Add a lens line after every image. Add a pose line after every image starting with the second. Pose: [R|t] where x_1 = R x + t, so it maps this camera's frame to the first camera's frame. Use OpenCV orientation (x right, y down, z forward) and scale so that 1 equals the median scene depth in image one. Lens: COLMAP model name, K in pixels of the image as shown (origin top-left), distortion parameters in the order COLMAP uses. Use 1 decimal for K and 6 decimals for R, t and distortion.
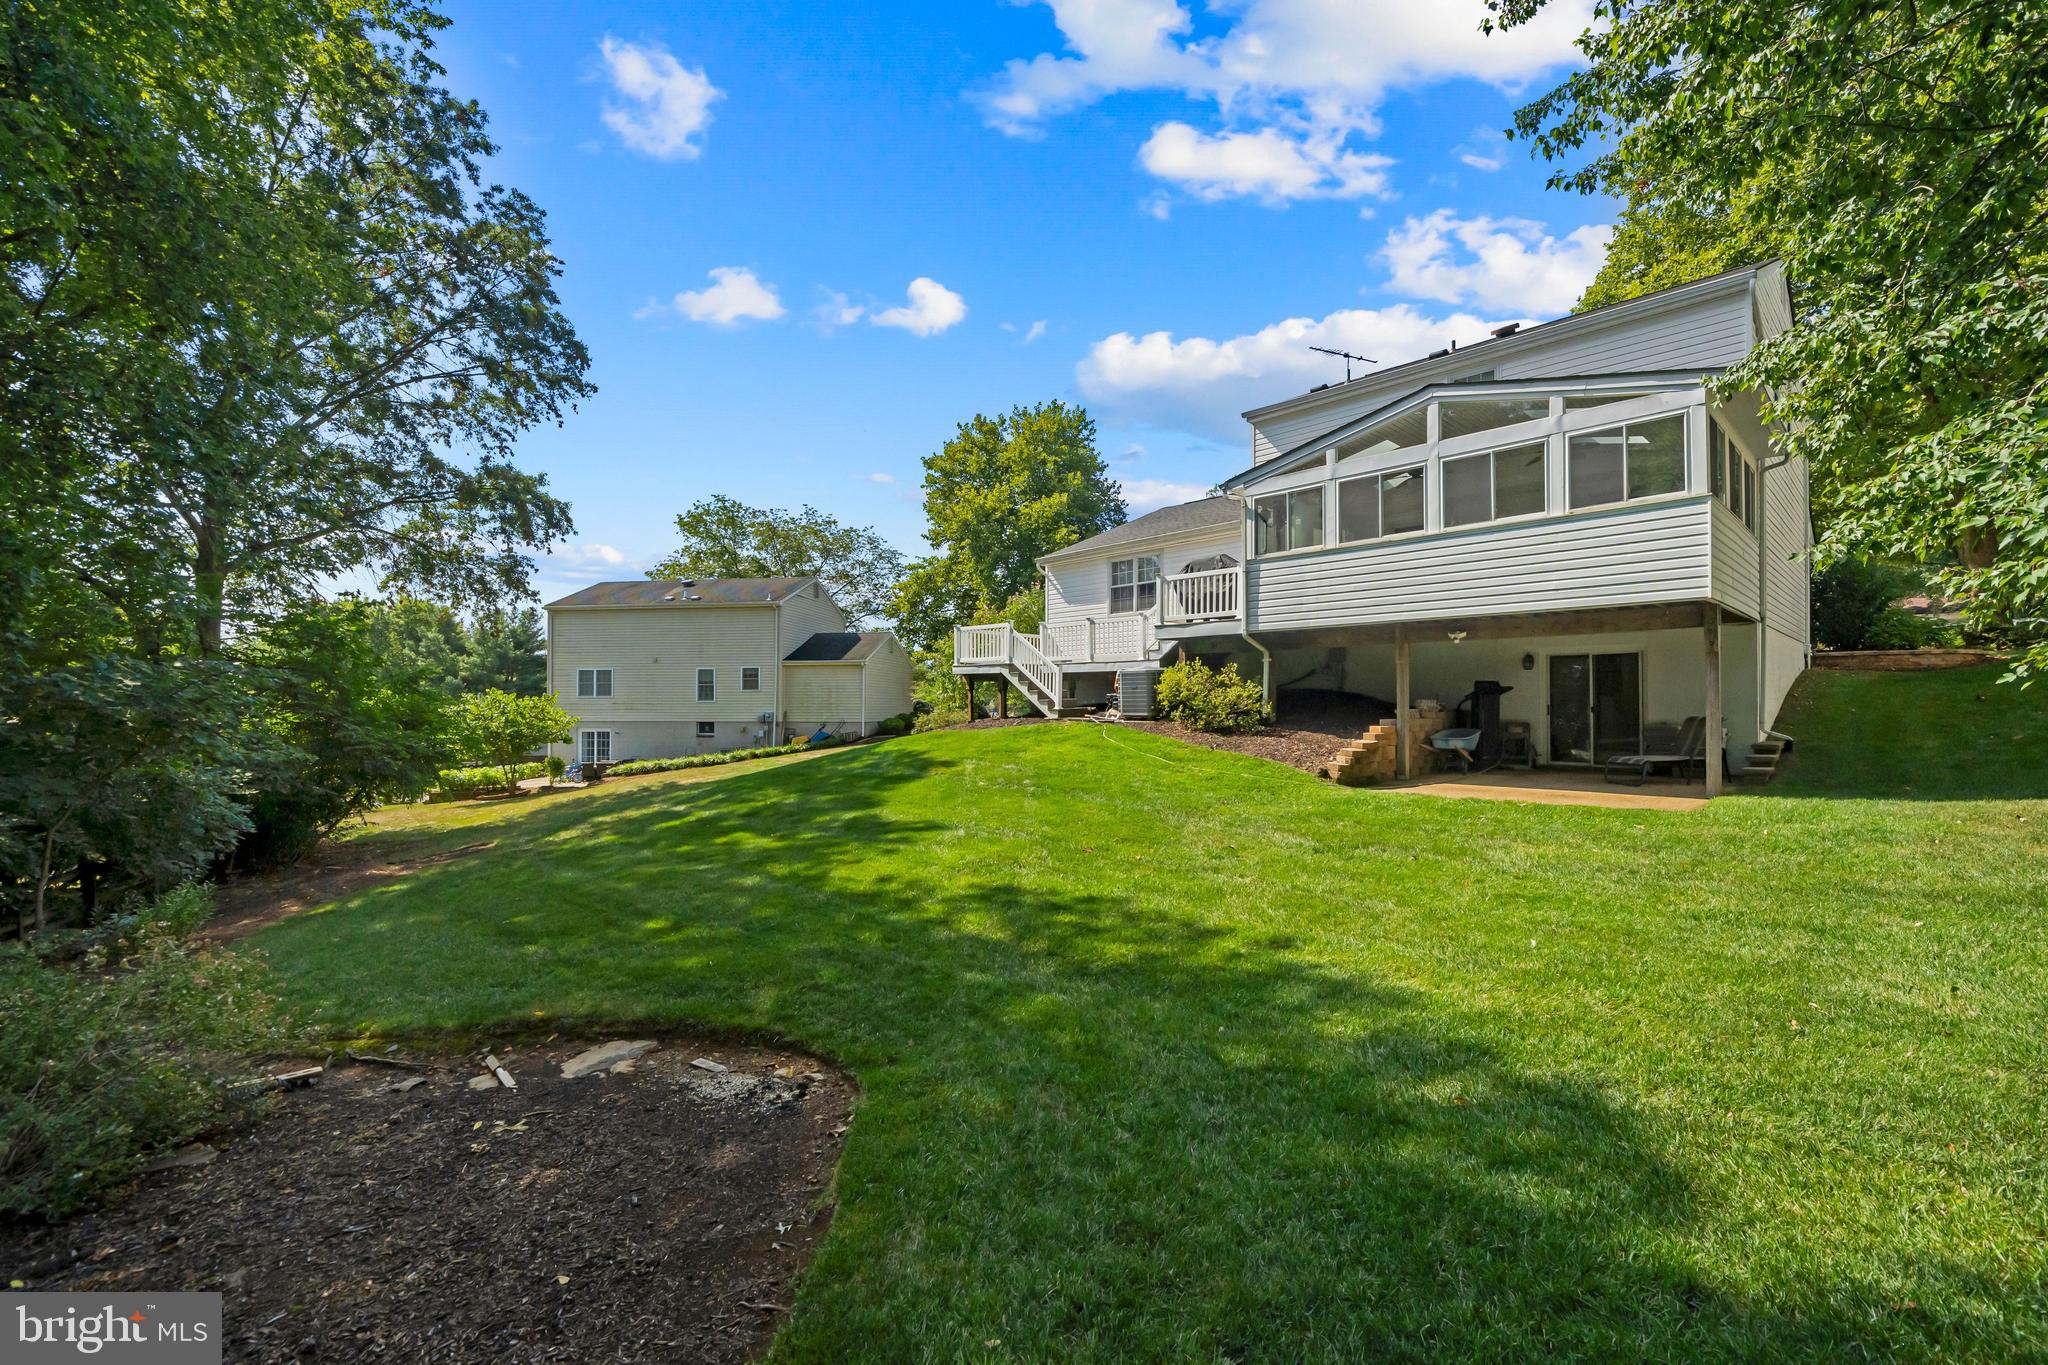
lens RADIAL K [[822.7, 0, 1024.0], [0, 822.7, 682.5], [0, 0, 1]] dist [0.001971, 0.000265]
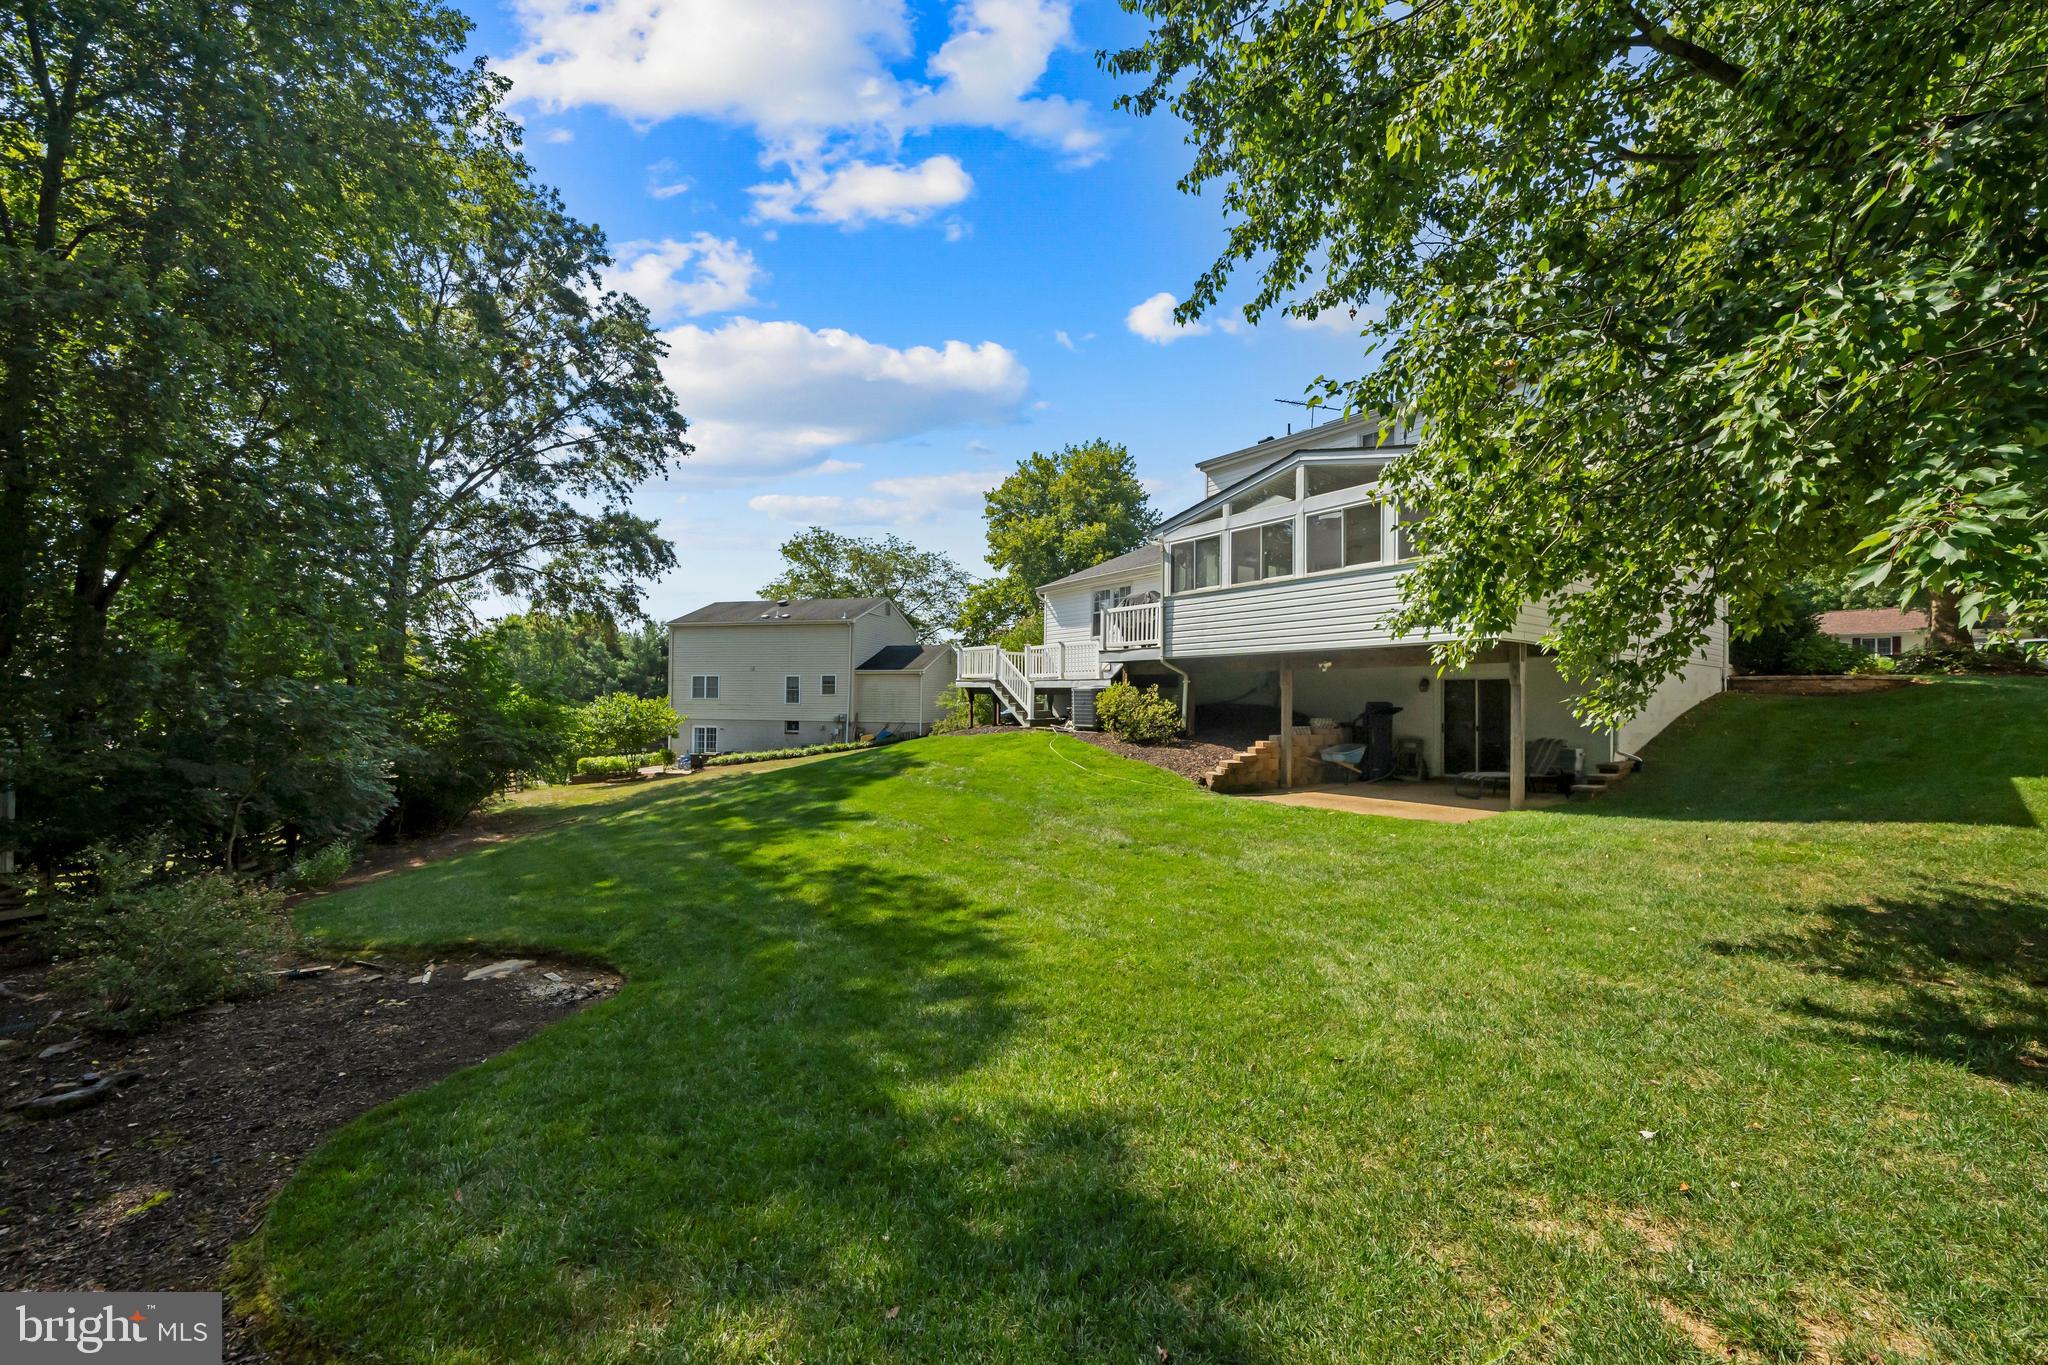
lens RADIAL K [[742.0, 0, 1024.0], [0, 742.0, 682.5], [0, 0, 1]] dist [0.000187, -0.000048]
pose [[0.993576, 0.007932, -0.112889, 0.111154], [-0.008265, 0.999963, -0.002481, -0.012914], [0.112865, 0.003398, 0.993605, -0.043461]]
